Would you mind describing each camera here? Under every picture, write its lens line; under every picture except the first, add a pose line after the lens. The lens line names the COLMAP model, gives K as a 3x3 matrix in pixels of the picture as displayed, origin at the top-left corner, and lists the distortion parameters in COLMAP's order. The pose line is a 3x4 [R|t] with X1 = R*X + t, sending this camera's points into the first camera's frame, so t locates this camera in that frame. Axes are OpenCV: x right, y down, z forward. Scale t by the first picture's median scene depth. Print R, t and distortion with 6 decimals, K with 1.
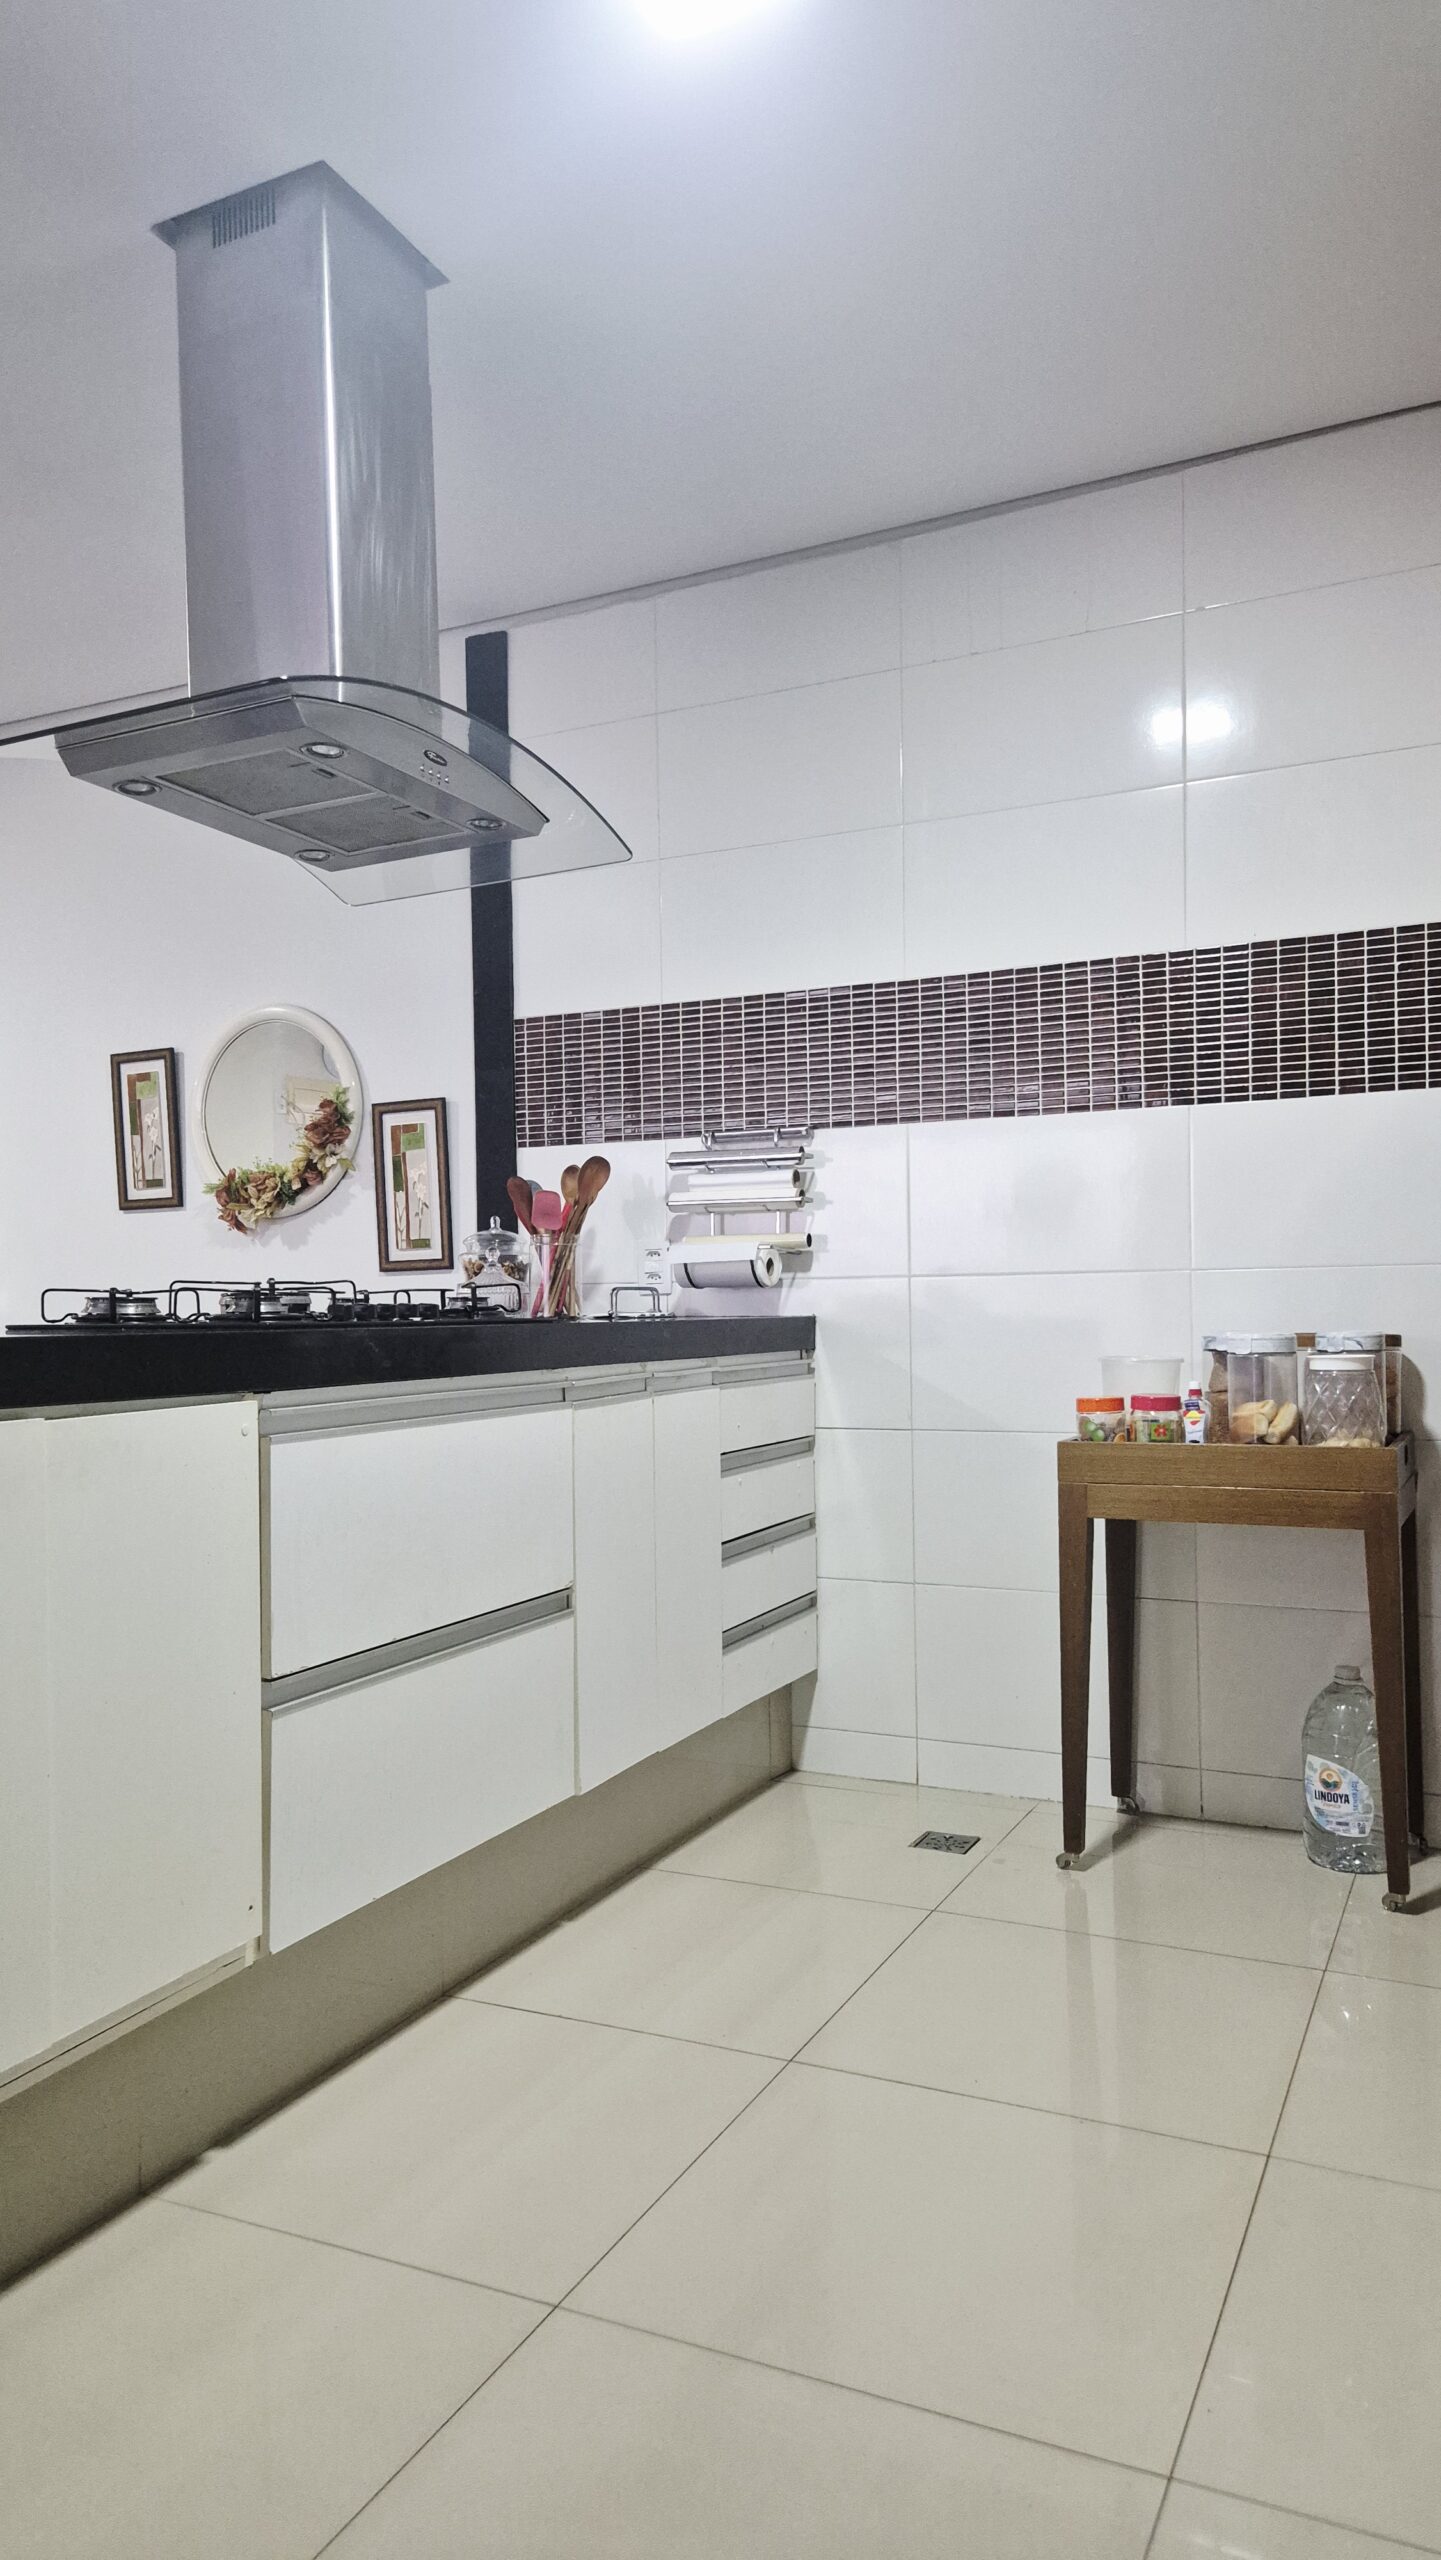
lens RADIAL K [[1691.5, 0, 694.0], [0, 1691.5, 1290.3], [0, 0, 1]] dist [0.086436, -0.078238]
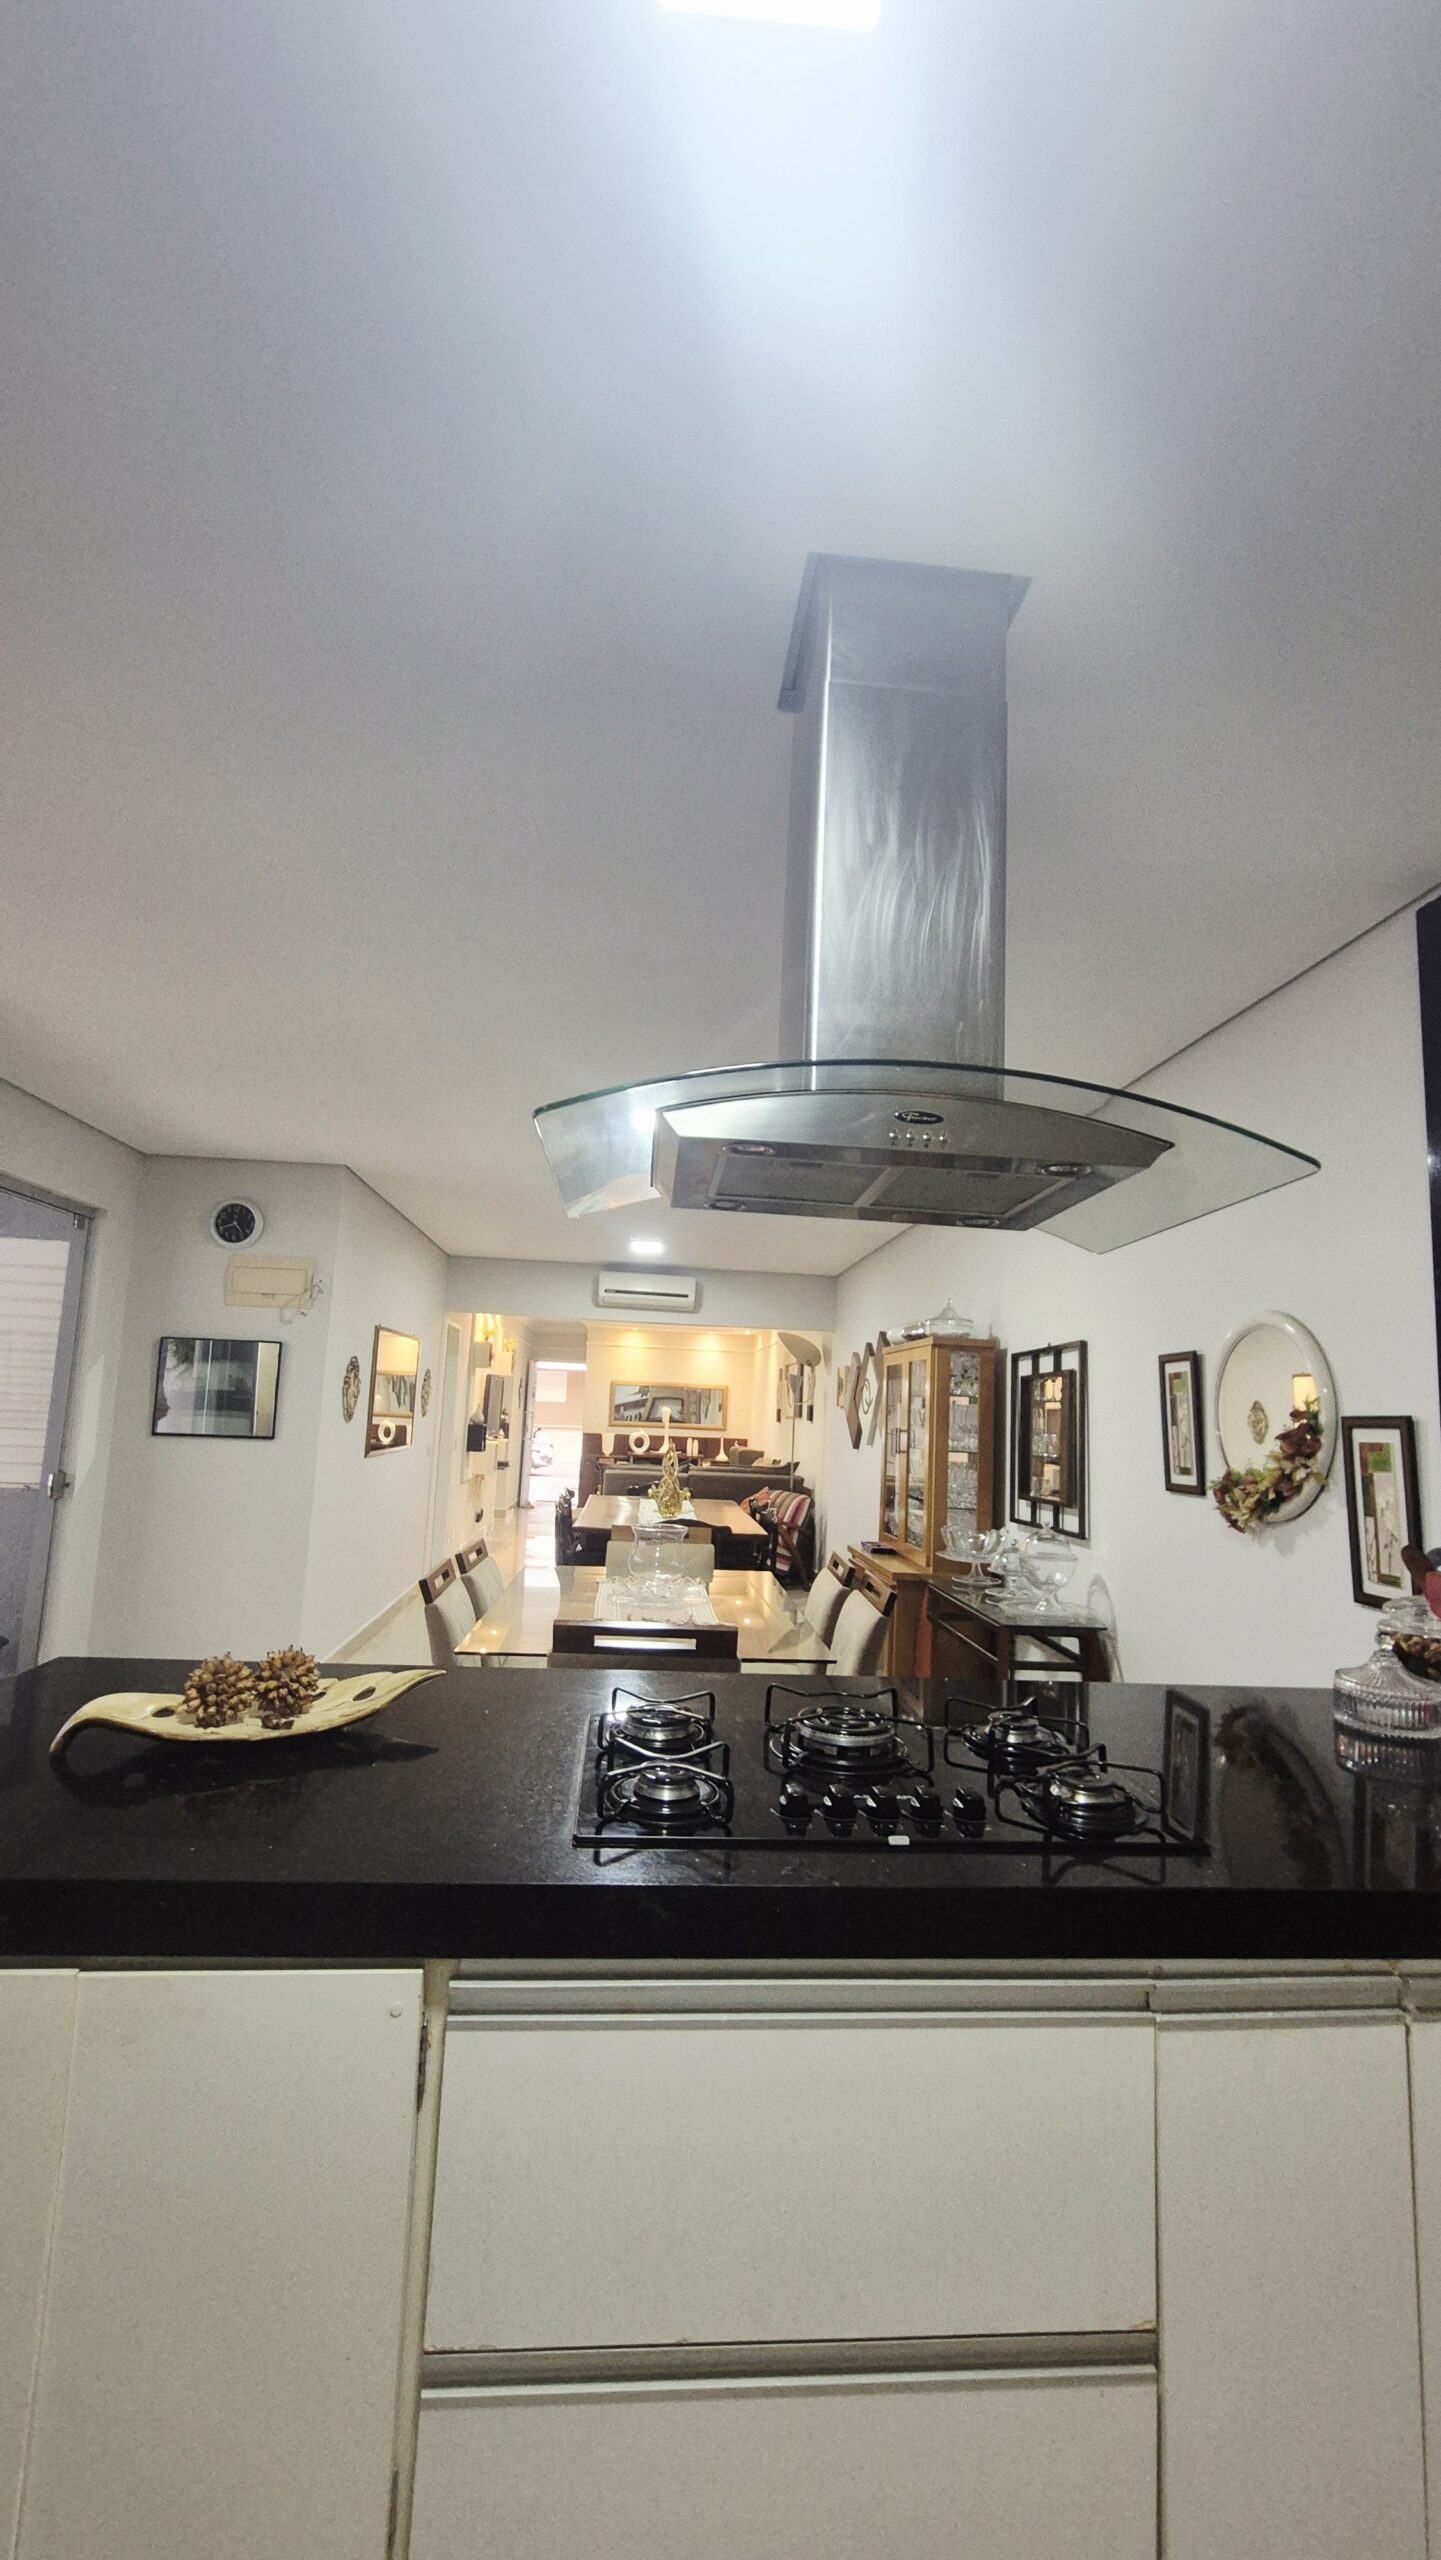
lens RADIAL K [[1052.2, 0, 699.3], [0, 1052.2, 1286.0], [0, 0, 1]] dist [-0.002146, -0.000201]
pose [[0.510040, -0.071268, -0.857193, 0.130506], [-0.040154, 0.993502, -0.106493, -0.104719], [0.859213, 0.088736, 0.503865, 0.395438]]
